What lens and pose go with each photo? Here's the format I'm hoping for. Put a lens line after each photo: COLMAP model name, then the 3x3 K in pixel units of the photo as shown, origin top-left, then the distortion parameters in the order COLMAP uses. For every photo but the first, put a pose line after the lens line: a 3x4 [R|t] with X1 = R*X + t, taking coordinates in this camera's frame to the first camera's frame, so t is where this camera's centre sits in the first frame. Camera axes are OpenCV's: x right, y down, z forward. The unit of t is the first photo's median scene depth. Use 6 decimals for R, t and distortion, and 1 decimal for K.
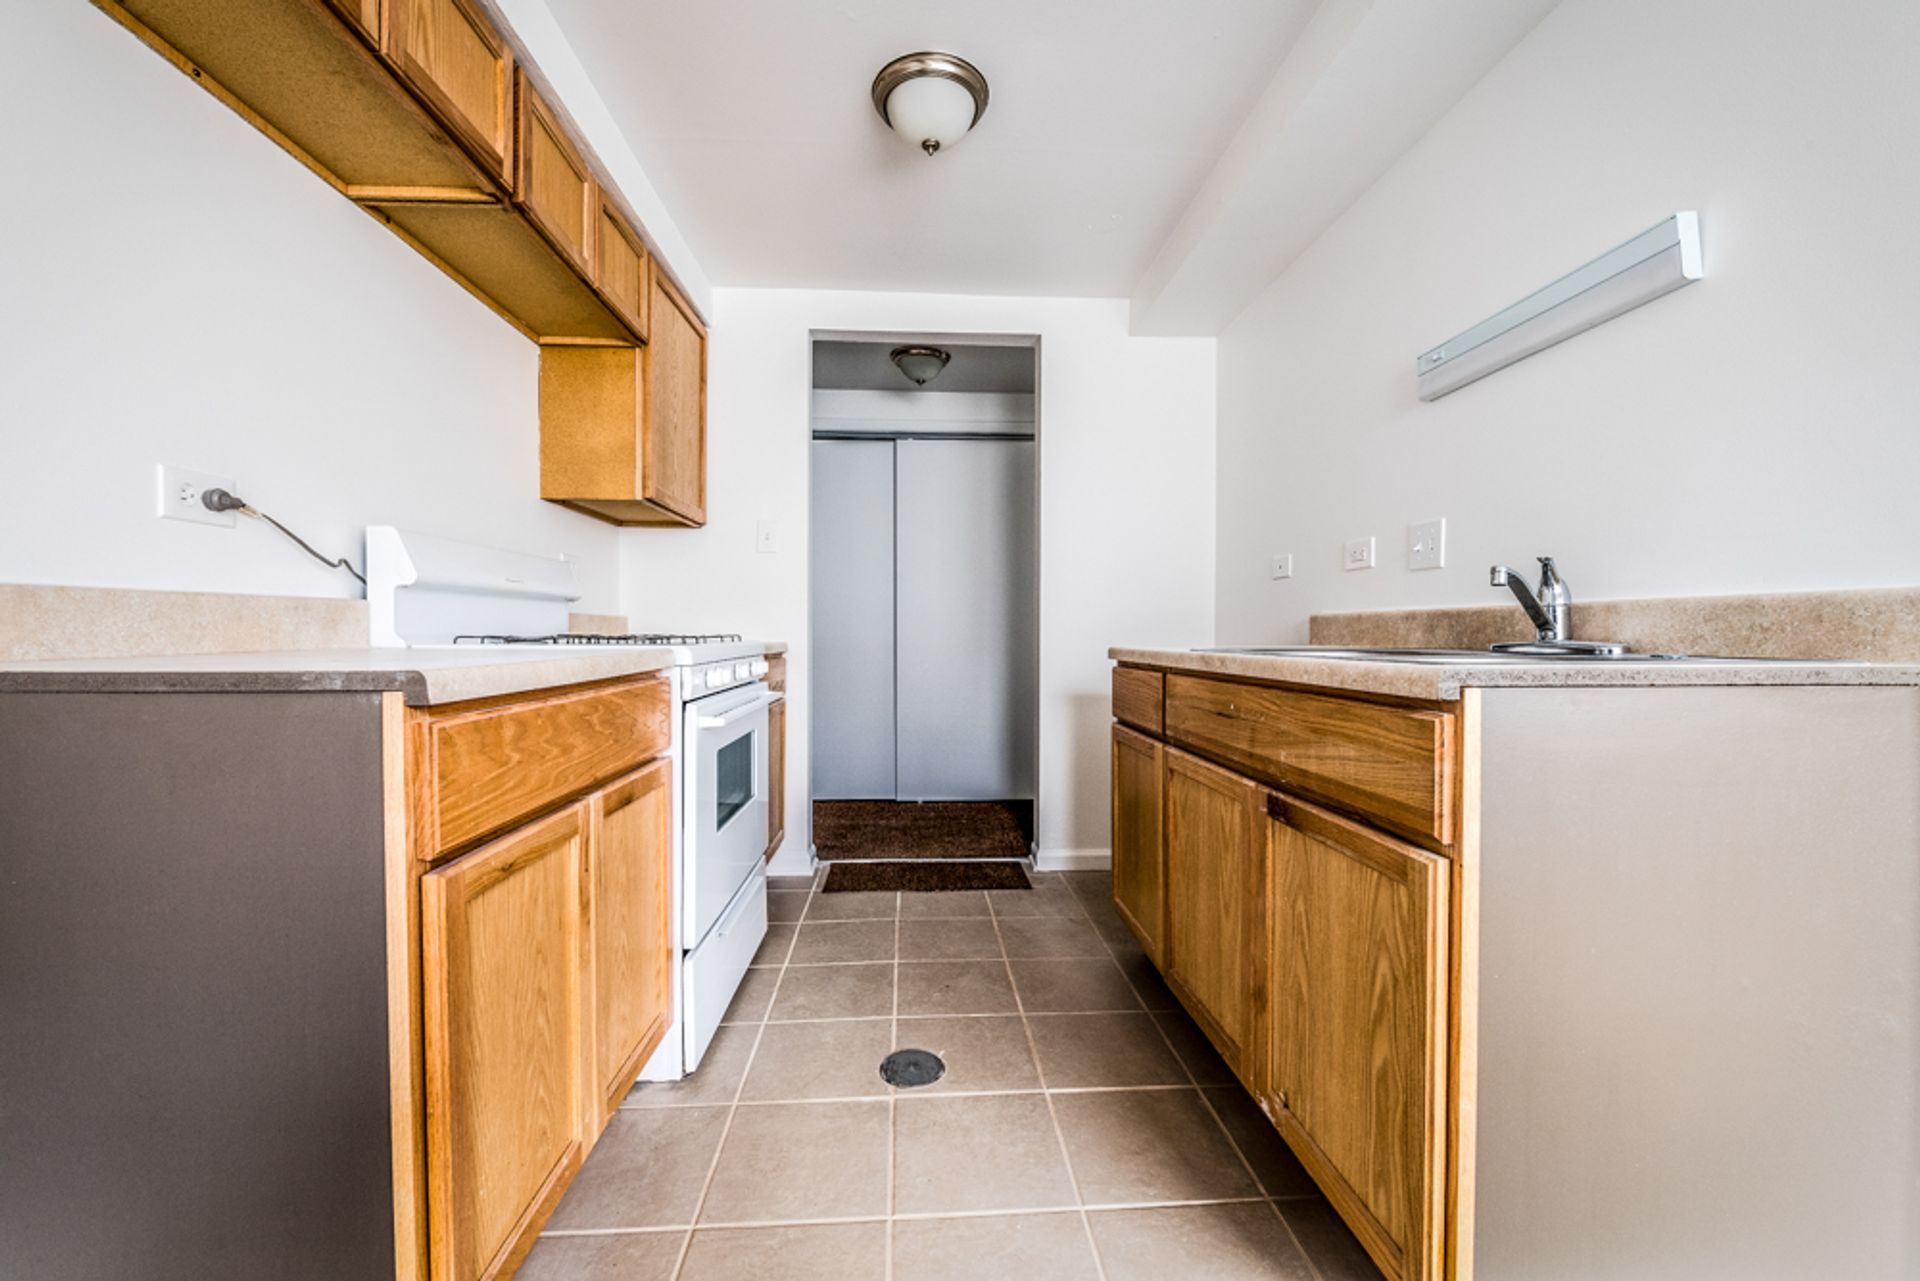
lens RADIAL K [[757.7, 0, 950.4], [0, 757.7, 641.8], [0, 0, 1]] dist [0.003347, -0.004423]
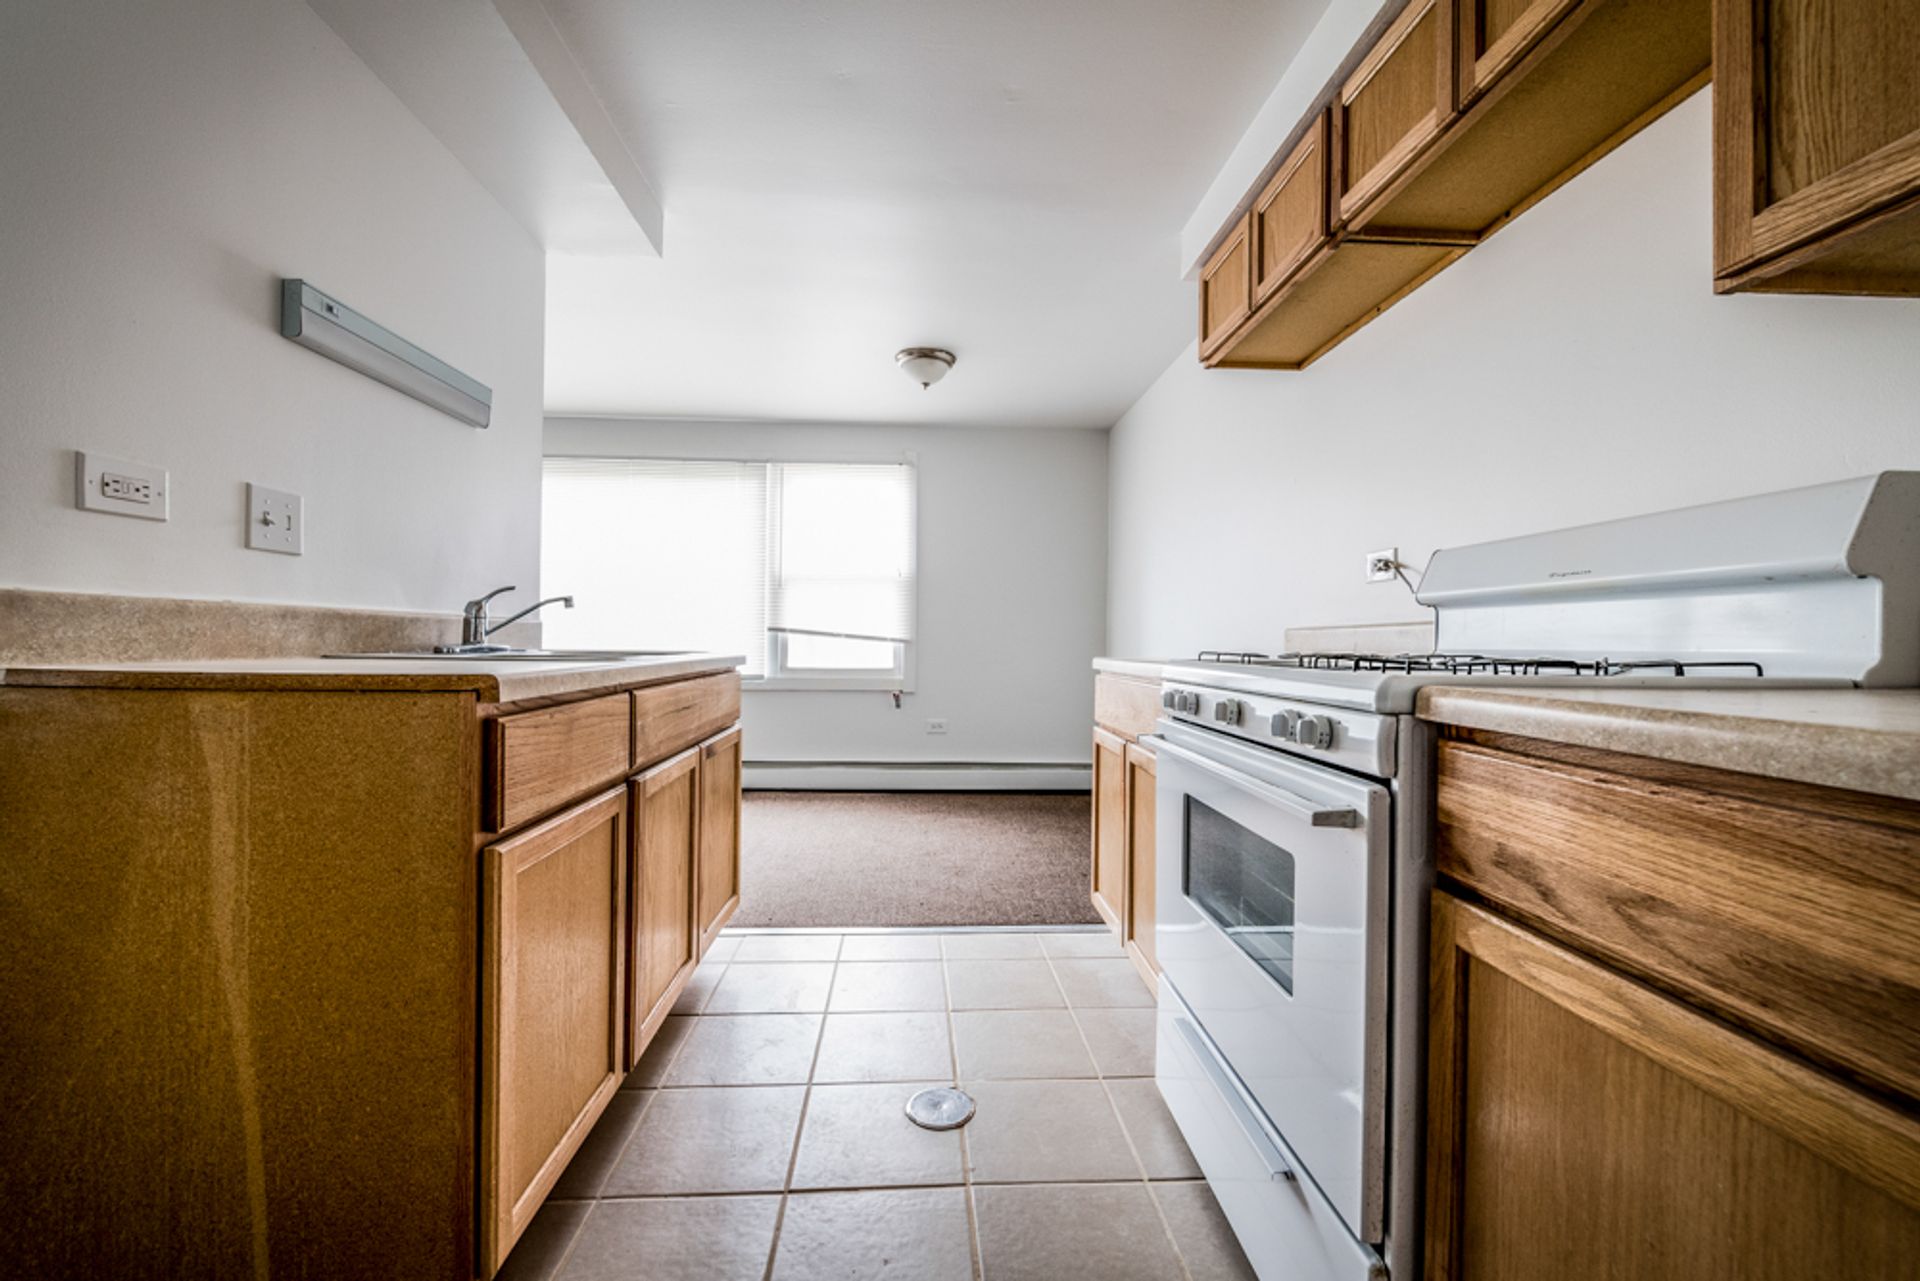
lens RADIAL K [[757.7, 0, 954.8], [0, 757.7, 644.3], [0, 0, 1]] dist [0.003347, -0.004423]
pose [[-0.999974, -0.007094, -0.001072, -0.047357], [-0.007103, 0.999931, 0.009333, -0.017511], [0.001006, 0.009340, -0.999956, 1.965141]]
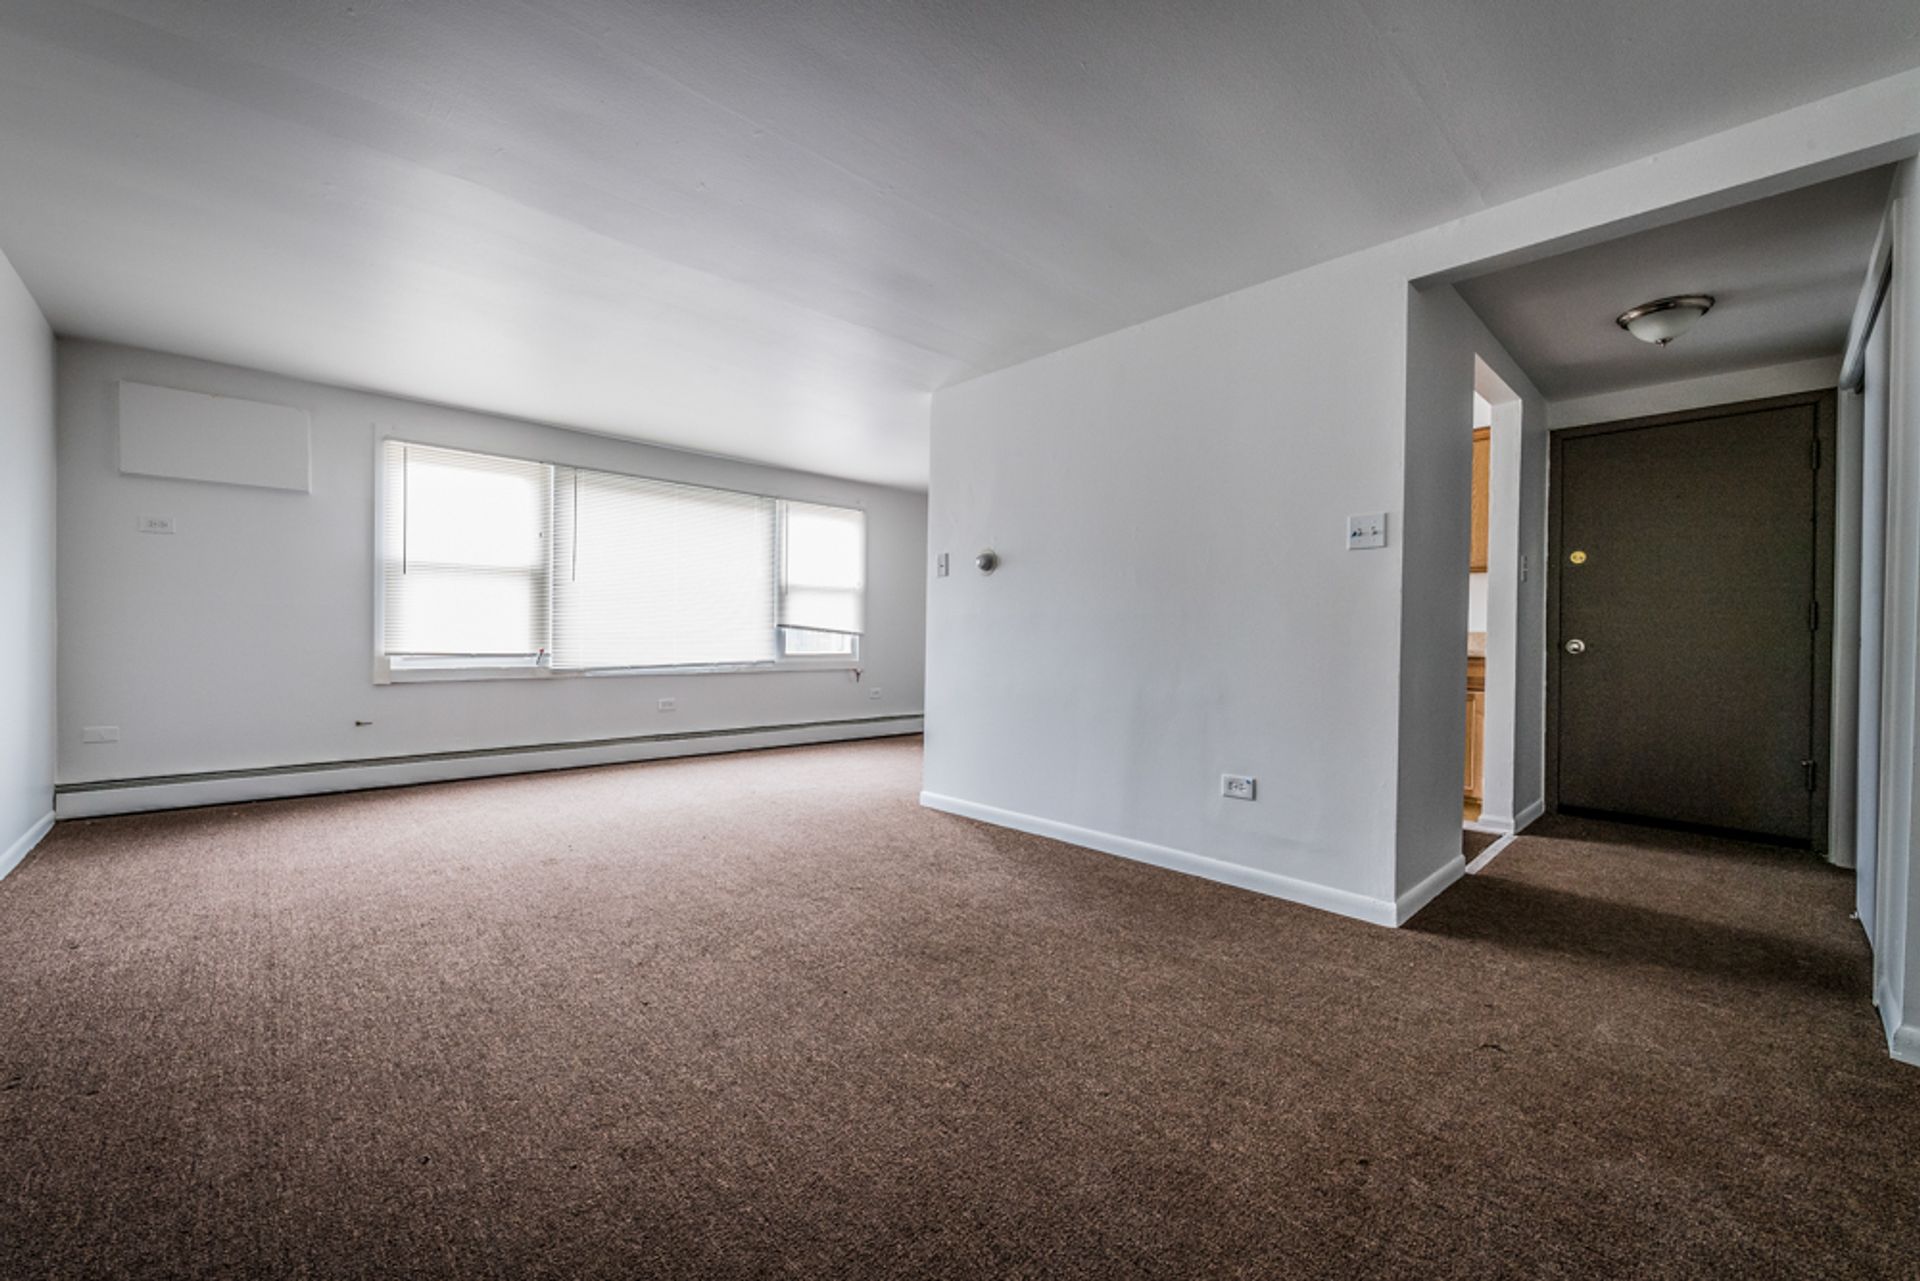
lens RADIAL K [[757.7, 0, 956.3], [0, 757.7, 647.2], [0, 0, 1]] dist [0.003347, -0.004423]
pose [[-0.768358, -0.000863, -0.640019, 2.411107], [-0.017187, 0.999666, 0.019285, -0.020764], [0.639789, 0.025818, -0.768117, 2.597371]]
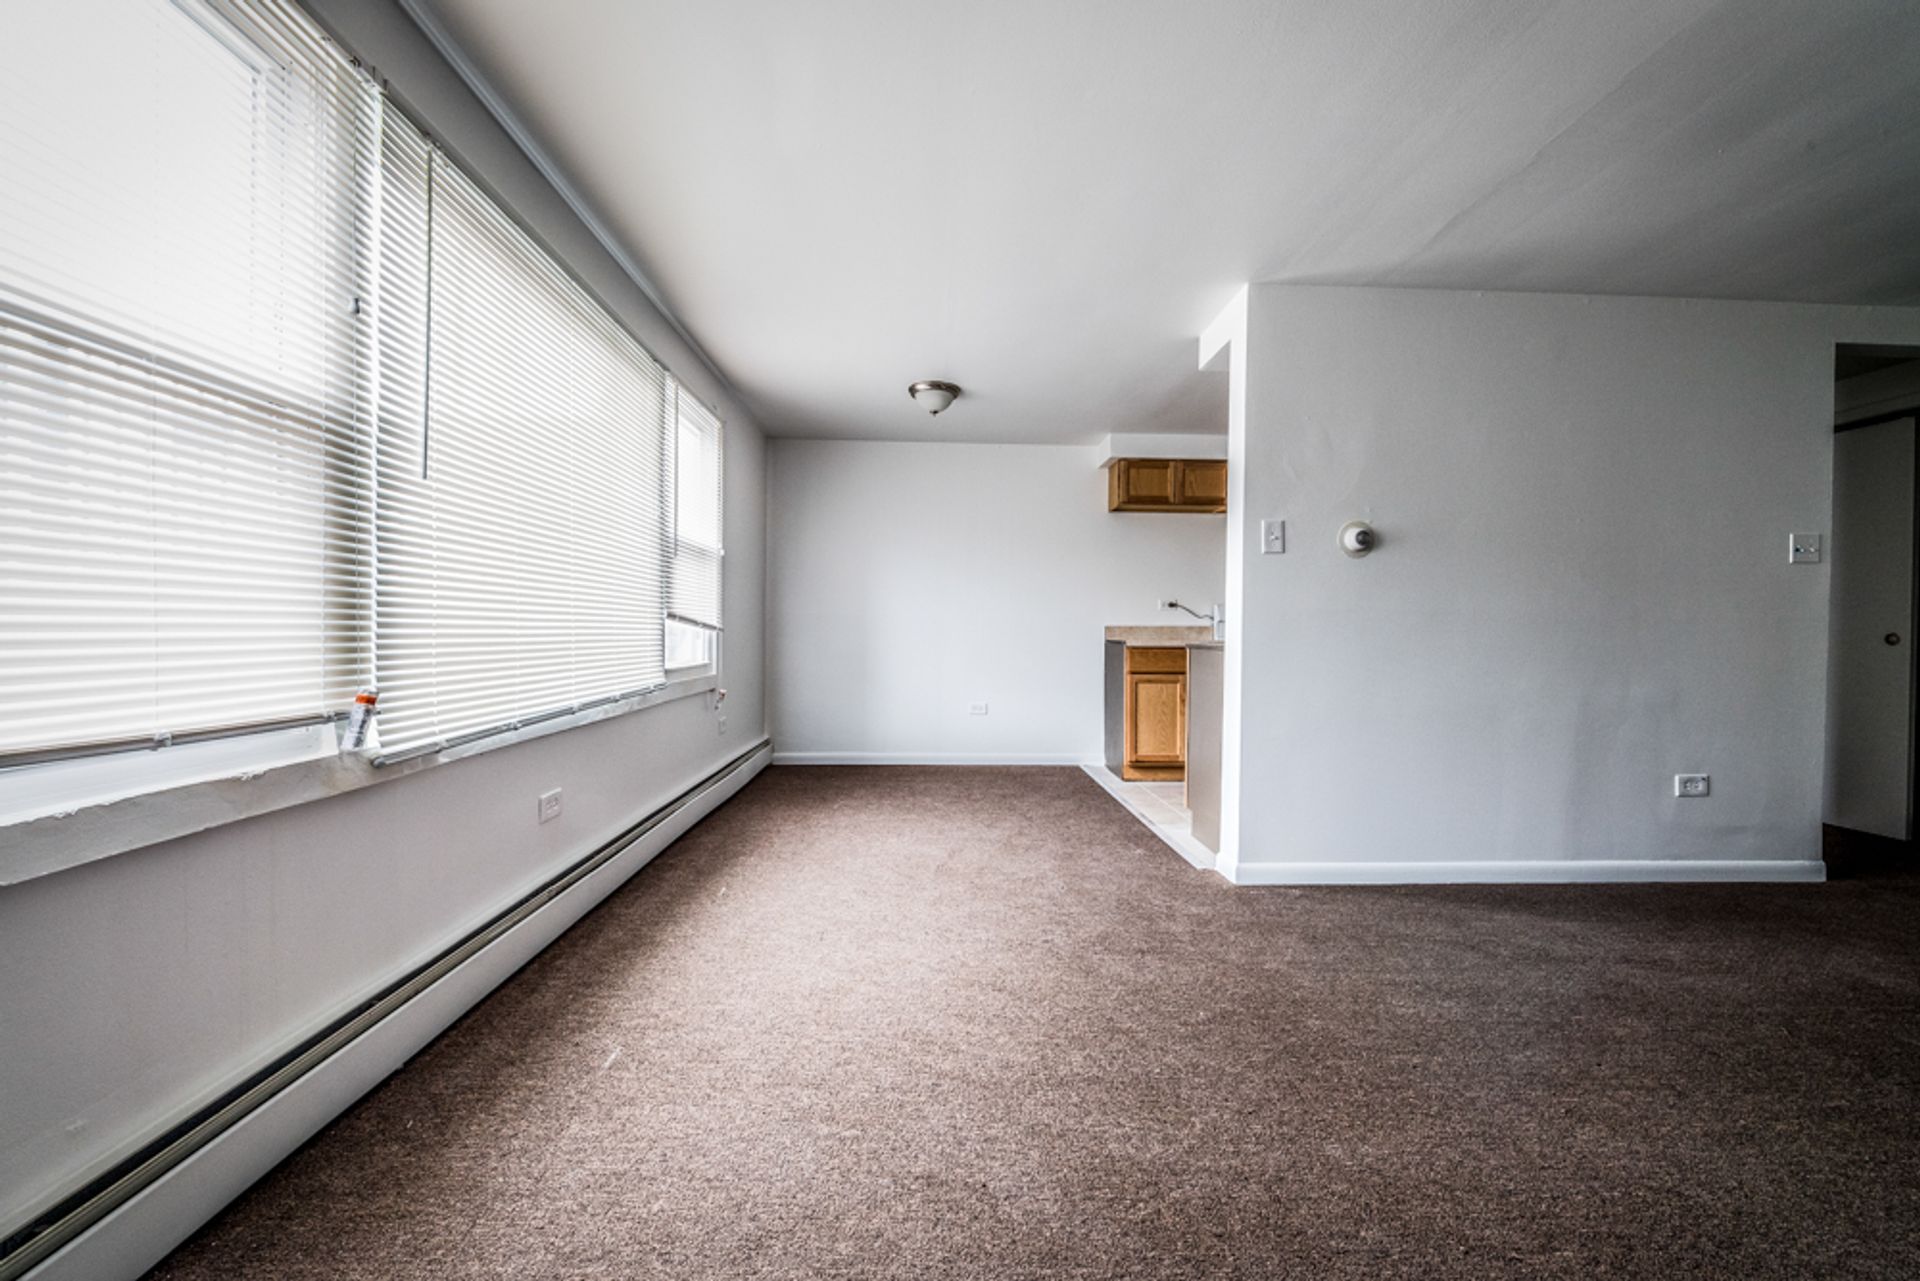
lens RADIAL K [[757.7, 0, 952.1], [0, 757.7, 642.2], [0, 0, 1]] dist [0.003347, -0.004423]
pose [[-0.025489, 0.015914, -0.999548, 2.630799], [-0.016251, 0.999735, 0.016331, -0.014978], [0.999543, 0.016660, -0.025224, -0.126709]]
